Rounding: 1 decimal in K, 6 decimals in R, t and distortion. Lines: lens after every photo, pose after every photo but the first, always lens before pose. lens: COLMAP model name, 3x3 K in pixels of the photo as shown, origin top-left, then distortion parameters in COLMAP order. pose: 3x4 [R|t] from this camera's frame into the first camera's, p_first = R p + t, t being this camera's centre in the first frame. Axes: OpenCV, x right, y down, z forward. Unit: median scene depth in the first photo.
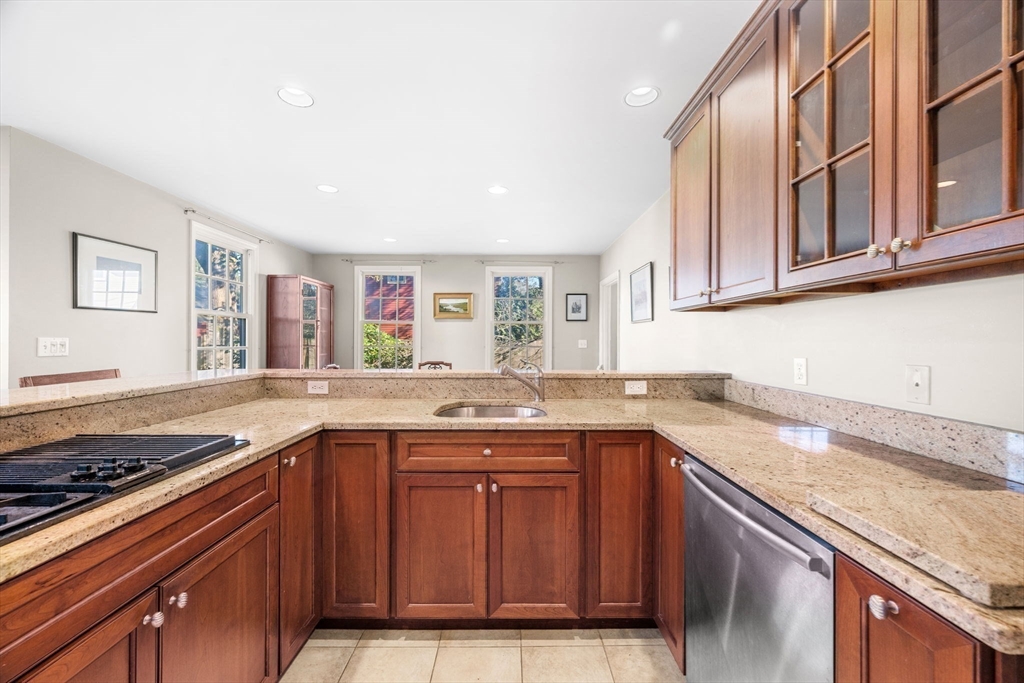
lens RADIAL K [[399.3, 0, 514.1], [0, 399.3, 339.9], [0, 0, 1]] dist [-0.000512, -0.000154]
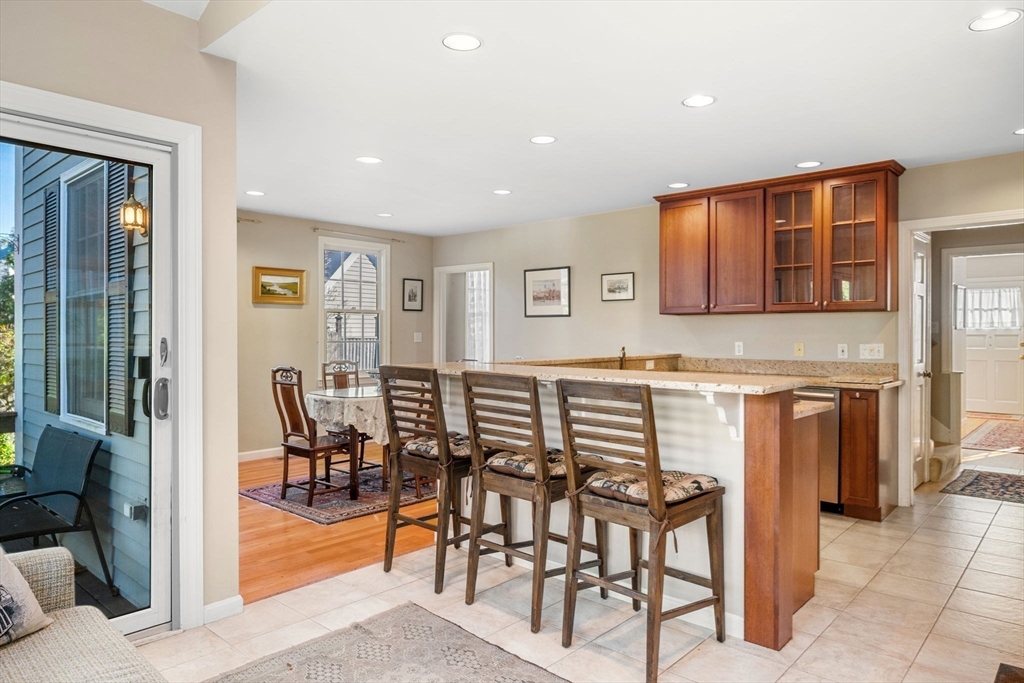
lens RADIAL K [[653.8, 0, 514.2], [0, 653.8, 333.1], [0, 0, 1]] dist [-0.002751, -0.001252]
pose [[0.672521, -0.004255, 0.740066, -2.546613], [0.001978, 0.999990, 0.003952, -0.015005], [-0.740075, -0.001194, 0.672523, -0.376012]]
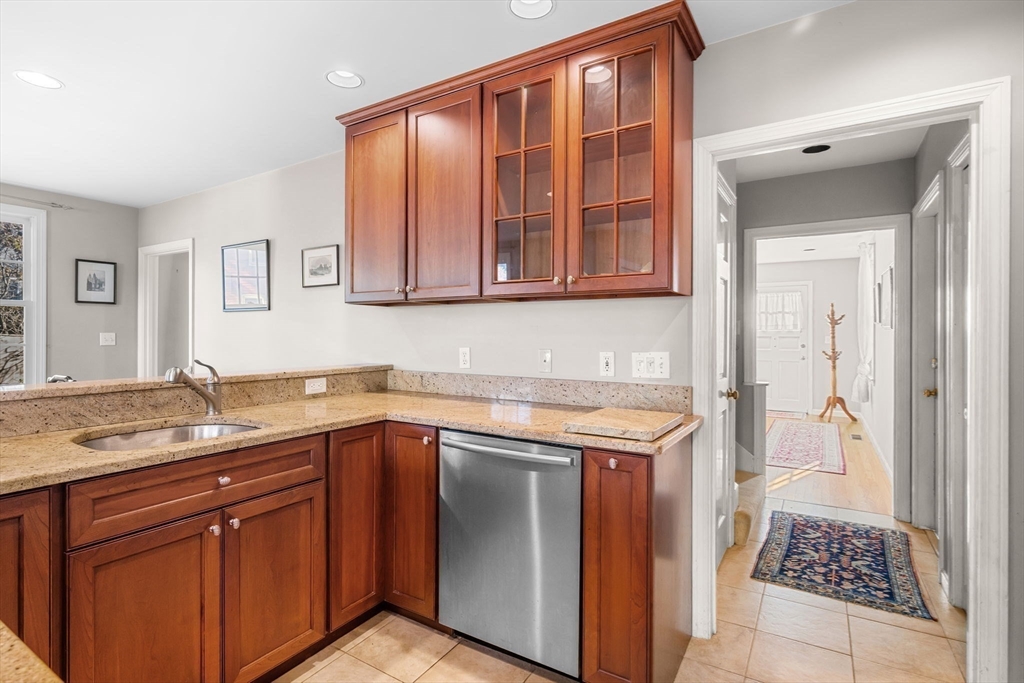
lens RADIAL K [[498.3, 0, 511.4], [0, 498.3, 334.2], [0, 0, 1]] dist [0.000515, -0.000271]
pose [[0.532005, -0.001937, 0.846739, -0.573619], [-0.000698, 0.999996, 0.002727, -0.002076], [-0.846741, -0.002042, 0.532002, 0.027411]]
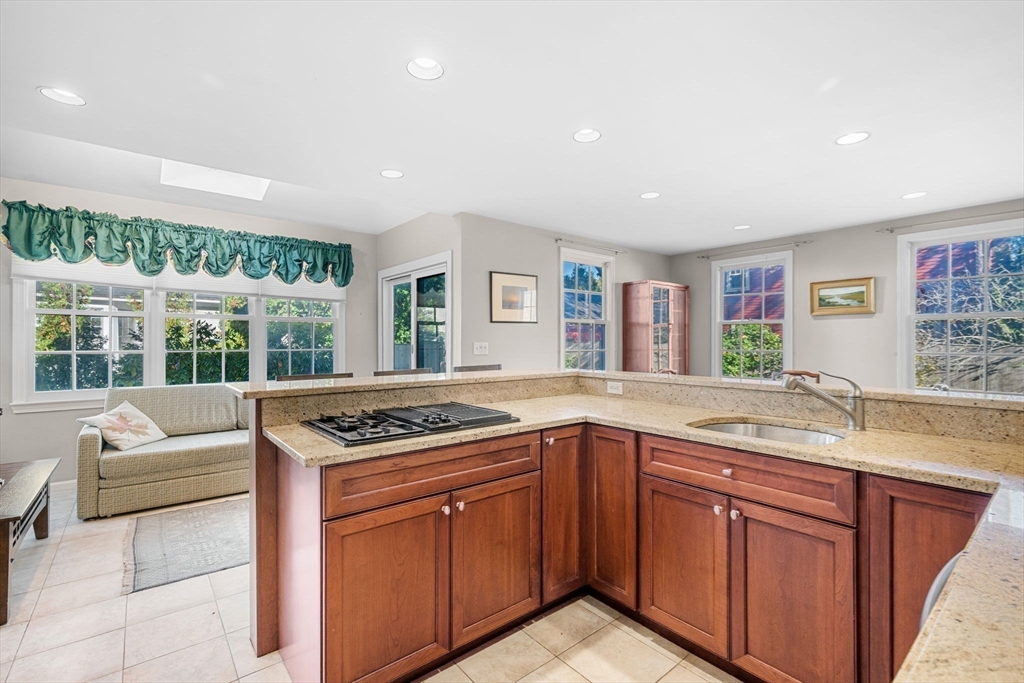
lens RADIAL K [[456.7, 0, 514.7], [0, 456.7, 342.6], [0, 0, 1]] dist [-0.000195, 0.000012]
pose [[0.631843, -0.001401, -0.775095, 0.414257], [0.001380, 0.999999, -0.000683, -0.005715], [0.775095, -0.000638, 0.631844, -0.002536]]
